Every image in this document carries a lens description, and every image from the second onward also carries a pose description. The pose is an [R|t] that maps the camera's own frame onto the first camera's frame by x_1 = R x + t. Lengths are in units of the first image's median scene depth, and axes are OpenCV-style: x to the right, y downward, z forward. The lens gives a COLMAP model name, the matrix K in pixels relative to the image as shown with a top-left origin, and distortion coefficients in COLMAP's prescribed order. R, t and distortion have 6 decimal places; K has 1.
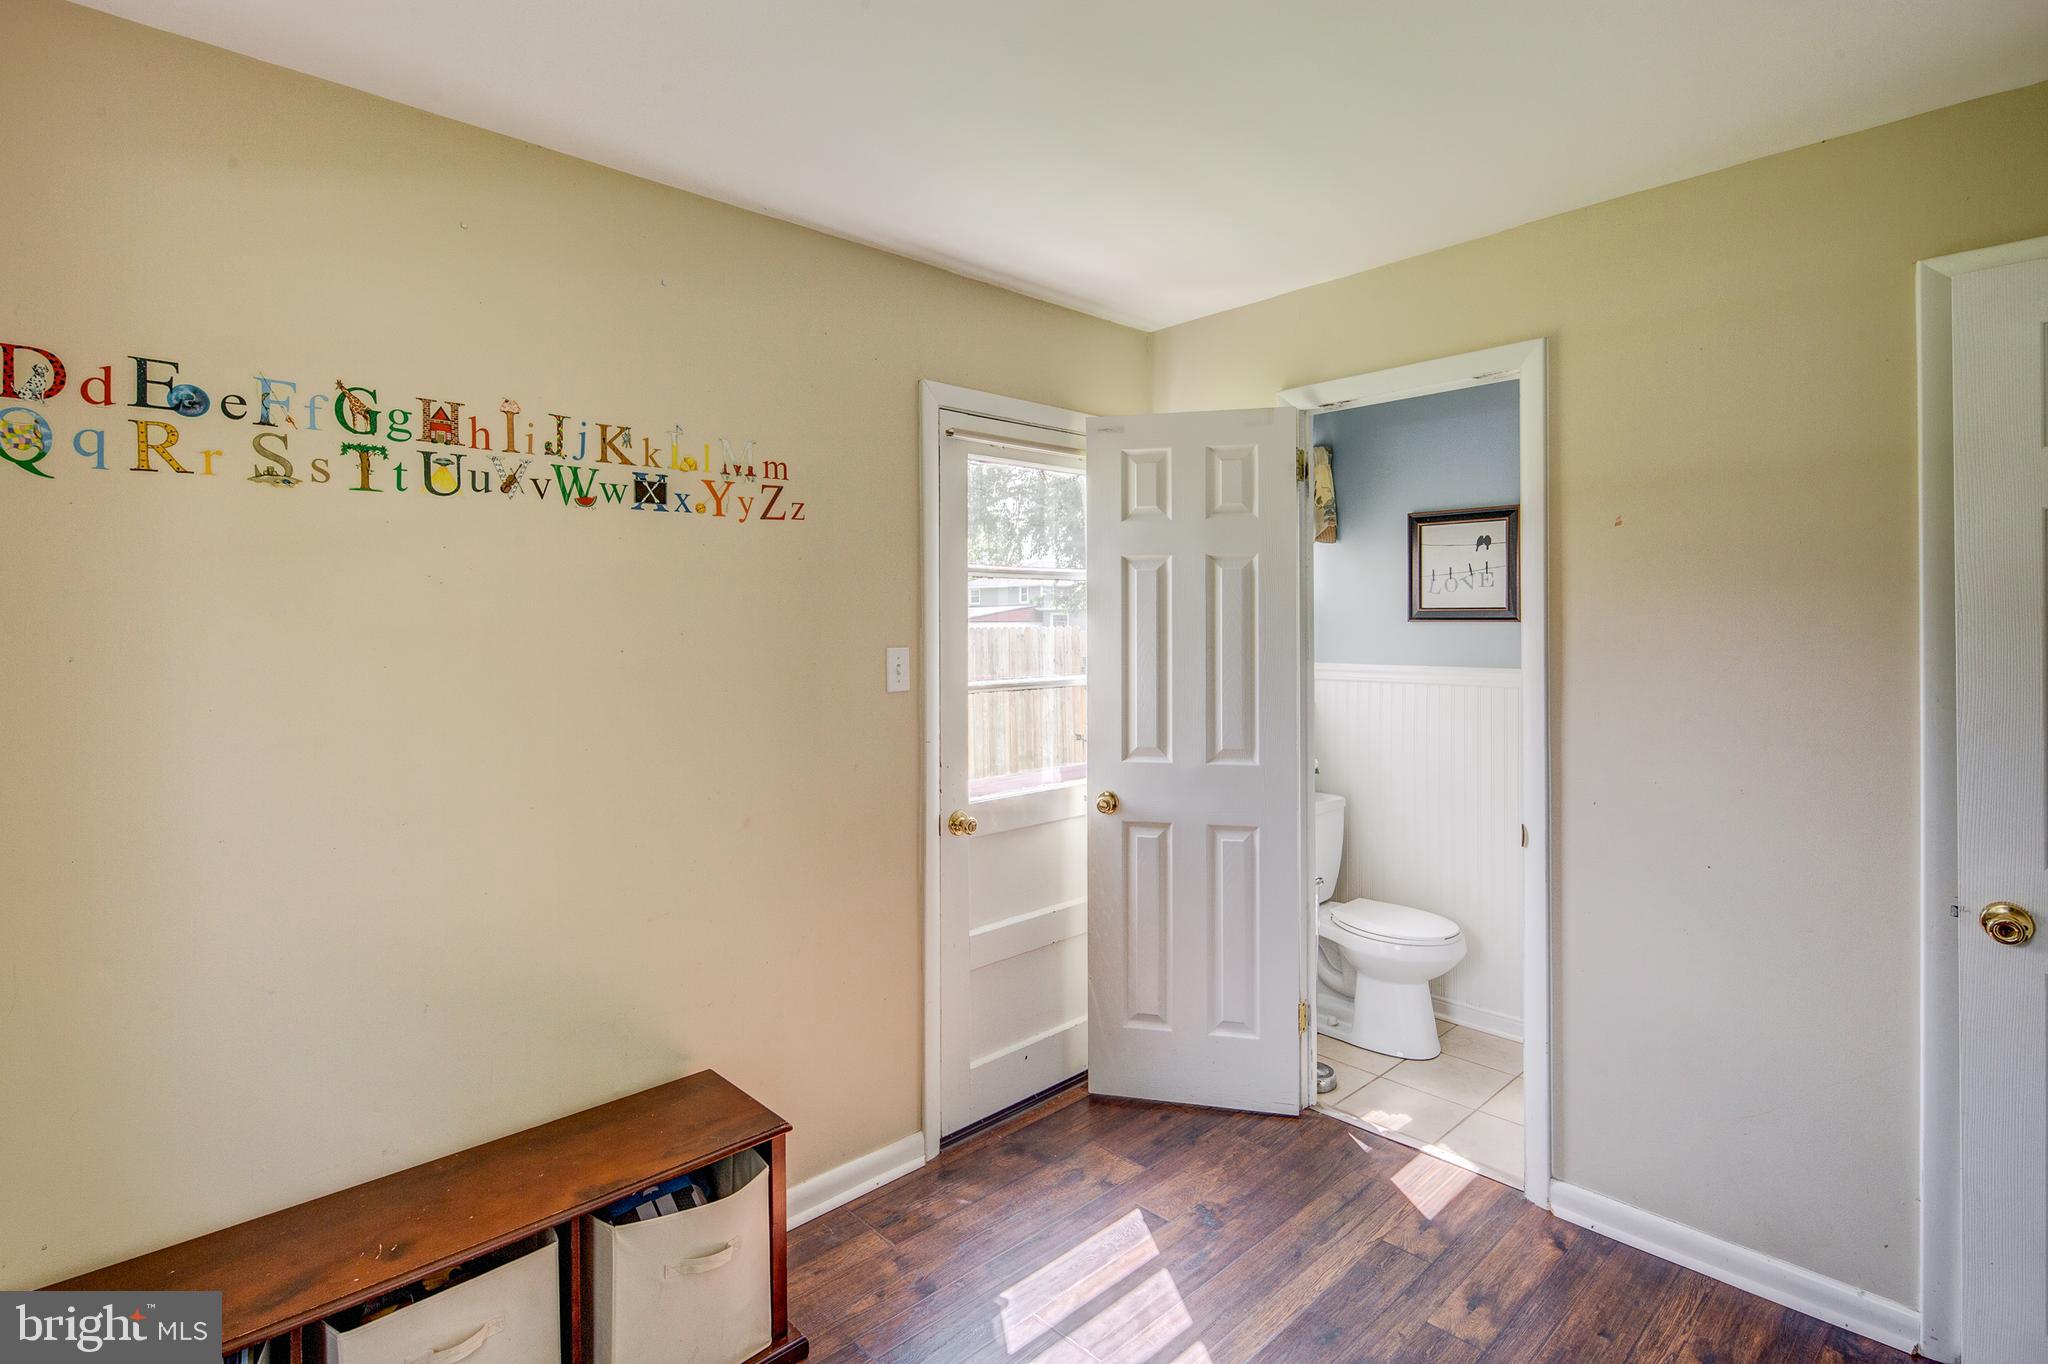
lens RADIAL K [[997.7, 0, 1059.1], [0, 997.7, 638.1], [0, 0, 1]] dist [0.003631, -0.002223]
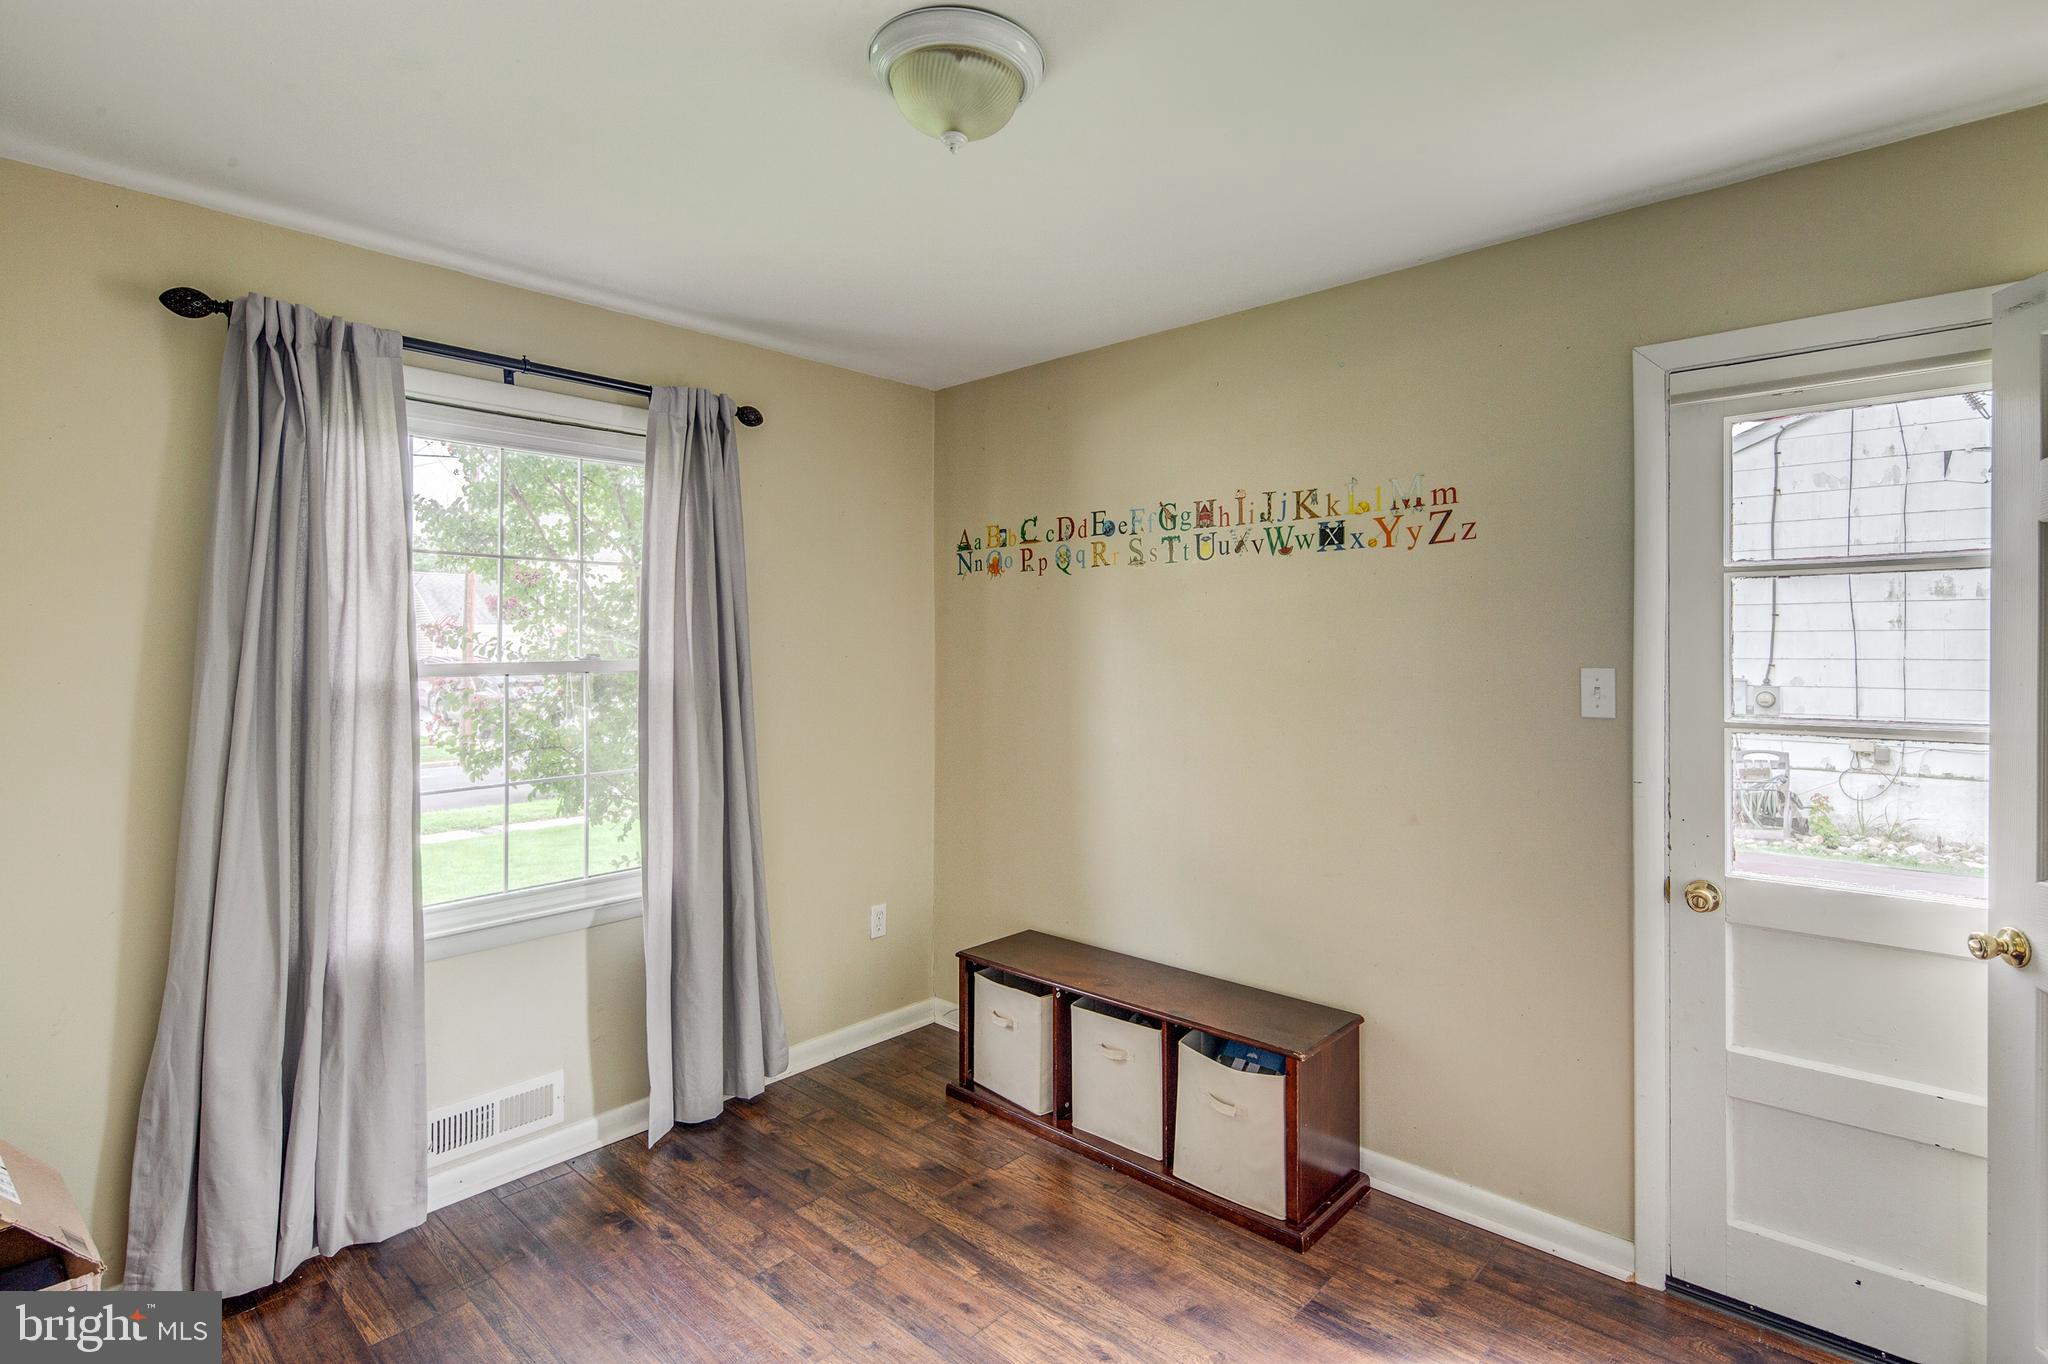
lens RADIAL K [[997.7, 0, 1024.4], [0, 997.7, 673.0], [0, 0, 1]] dist [0.003631, -0.002223]
pose [[0.056149, 0.028905, -0.998004, 0.879536], [-0.016193, 0.999476, 0.028037, -0.002808], [0.998291, 0.014586, 0.056587, 0.576002]]
